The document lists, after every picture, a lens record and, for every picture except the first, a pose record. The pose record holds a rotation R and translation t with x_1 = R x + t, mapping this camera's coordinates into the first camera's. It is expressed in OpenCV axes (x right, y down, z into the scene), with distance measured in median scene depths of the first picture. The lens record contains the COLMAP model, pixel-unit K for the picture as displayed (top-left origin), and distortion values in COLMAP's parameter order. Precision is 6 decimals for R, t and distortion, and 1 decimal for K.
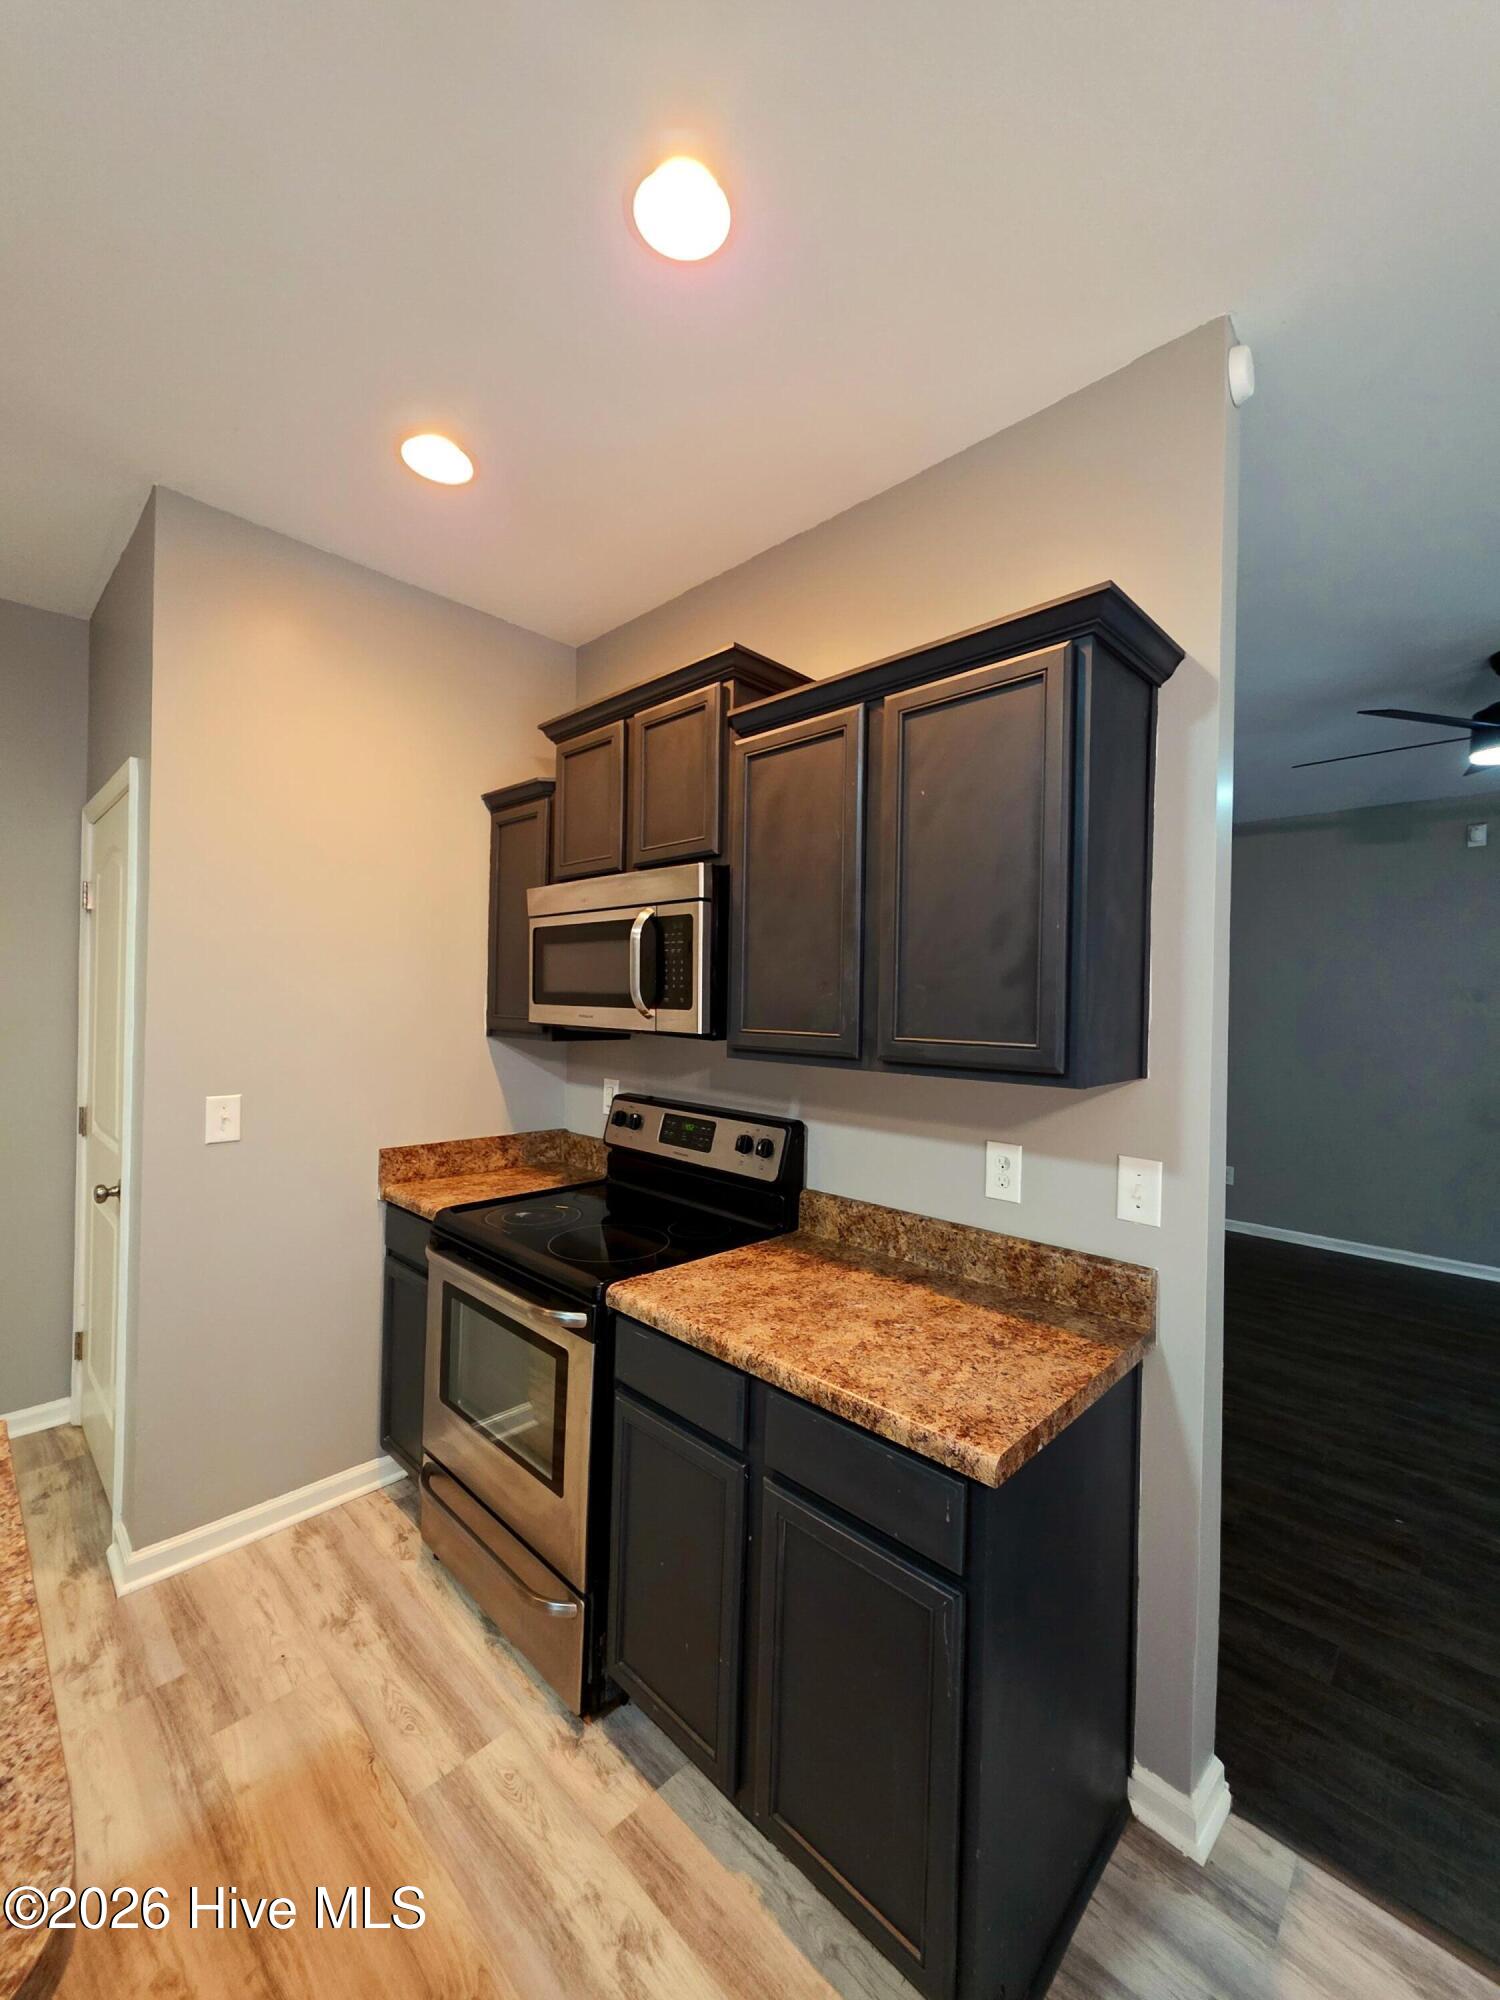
lens RADIAL K [[799.0, 0, 750.0], [0, 799.0, 1000.0], [0, 0, 1]] dist [0.003208, 0.000551]
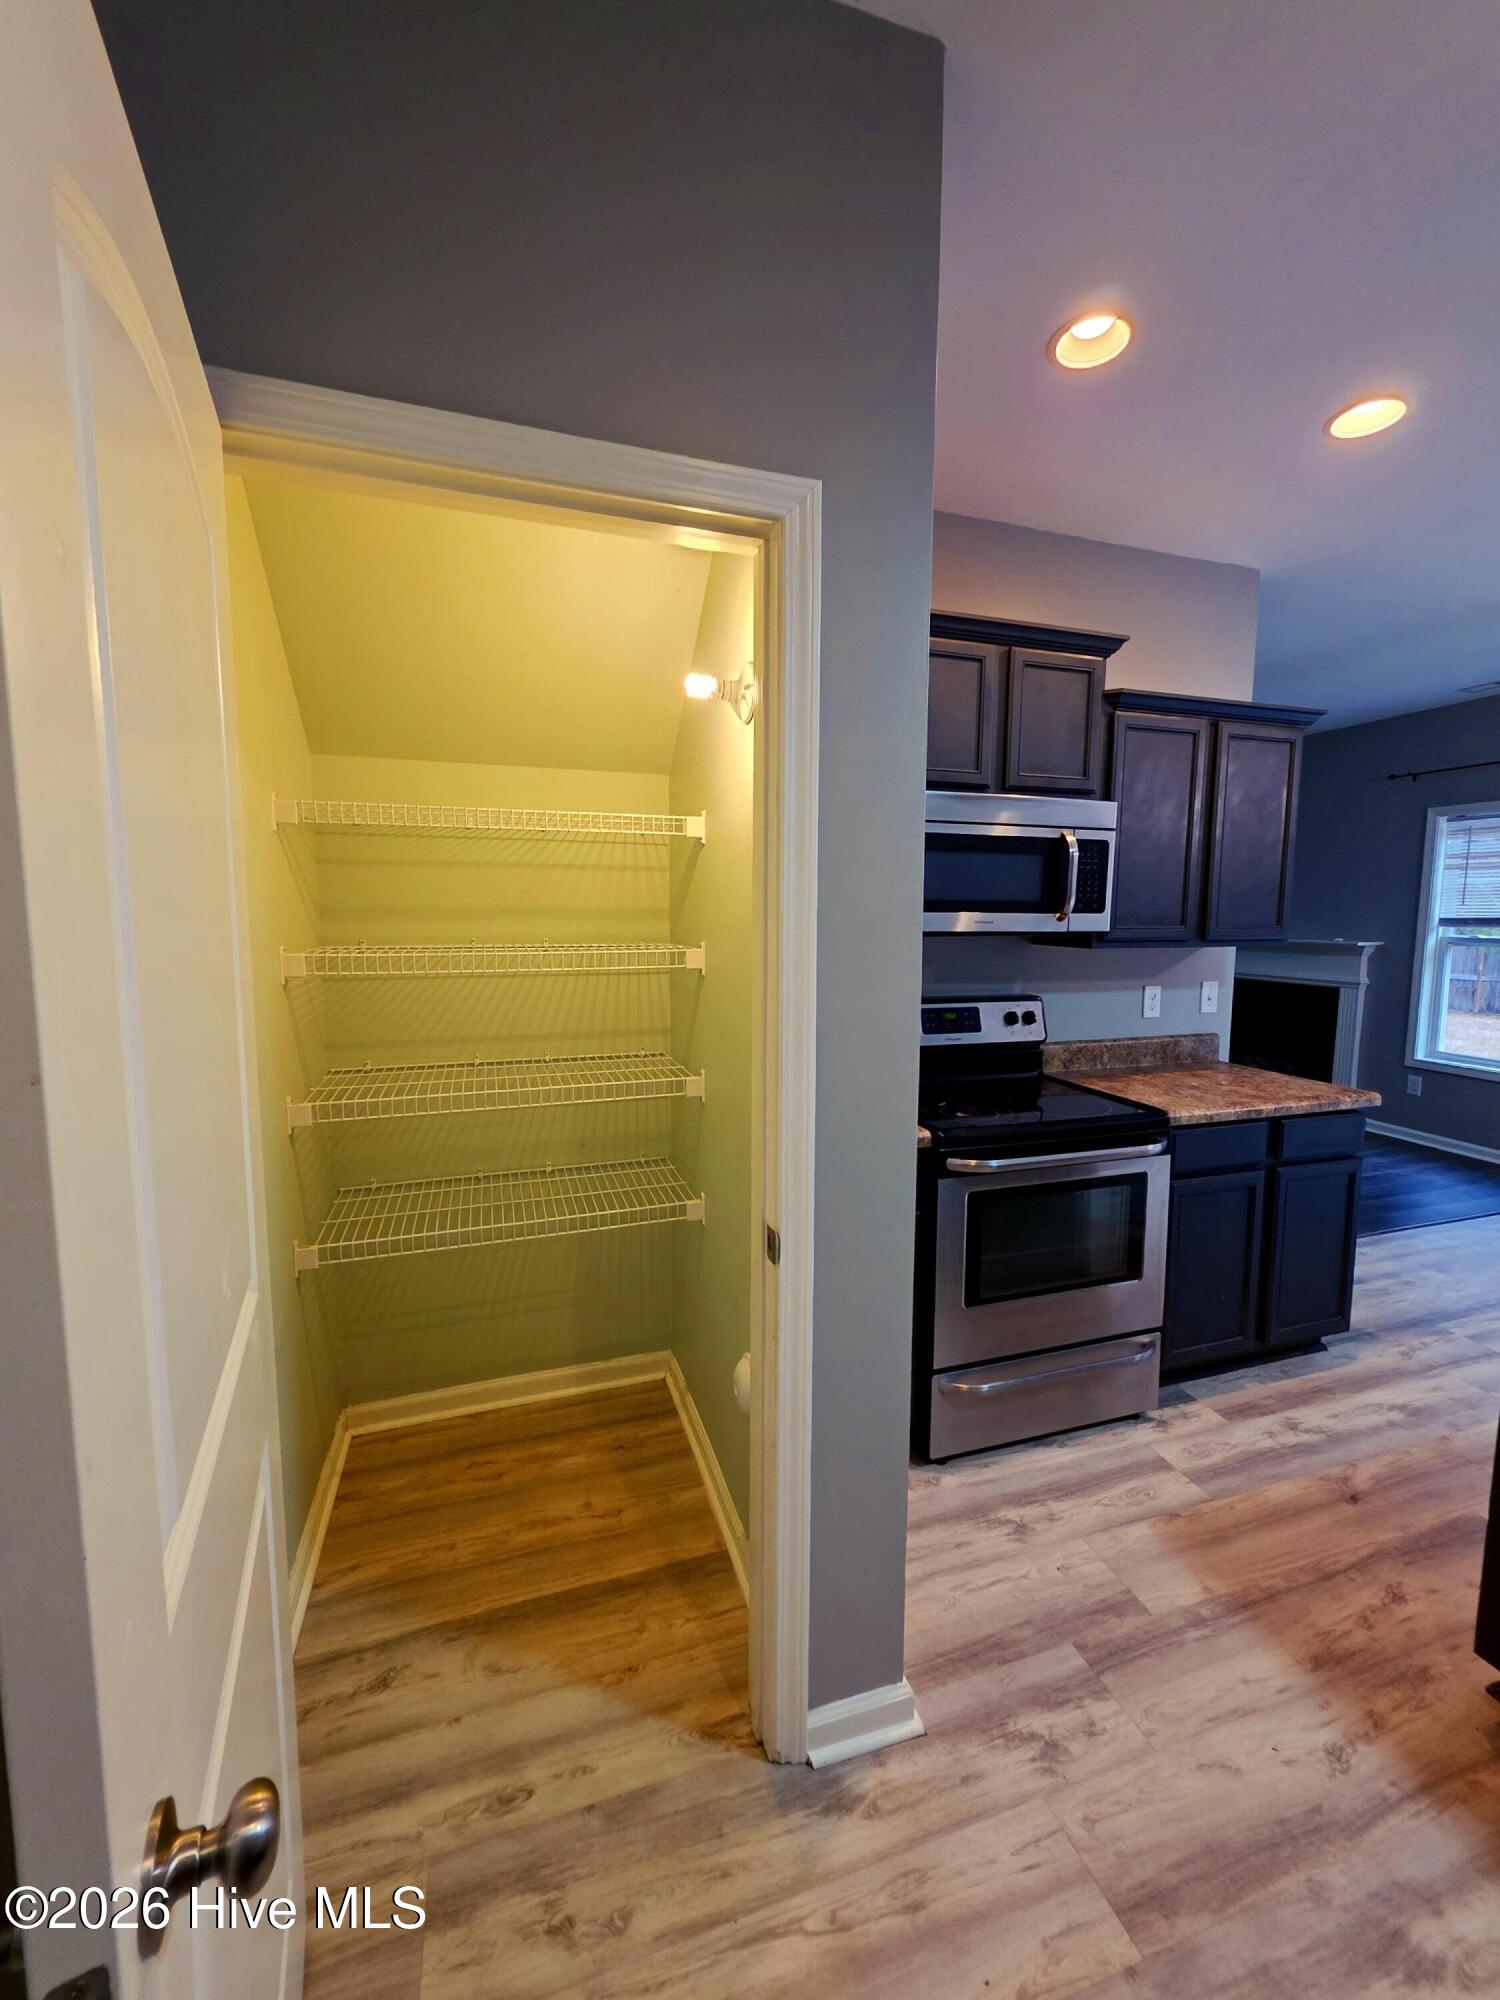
lens RADIAL K [[805.9, 0, 756.1], [0, 805.9, 989.2], [0, 0, 1]] dist [0.004482, 0.000171]
pose [[0.465135, -0.105692, 0.878908, -1.665721], [0.000497, 0.992878, 0.119135, -0.025565], [-0.885240, -0.054977, 0.461875, 0.961674]]
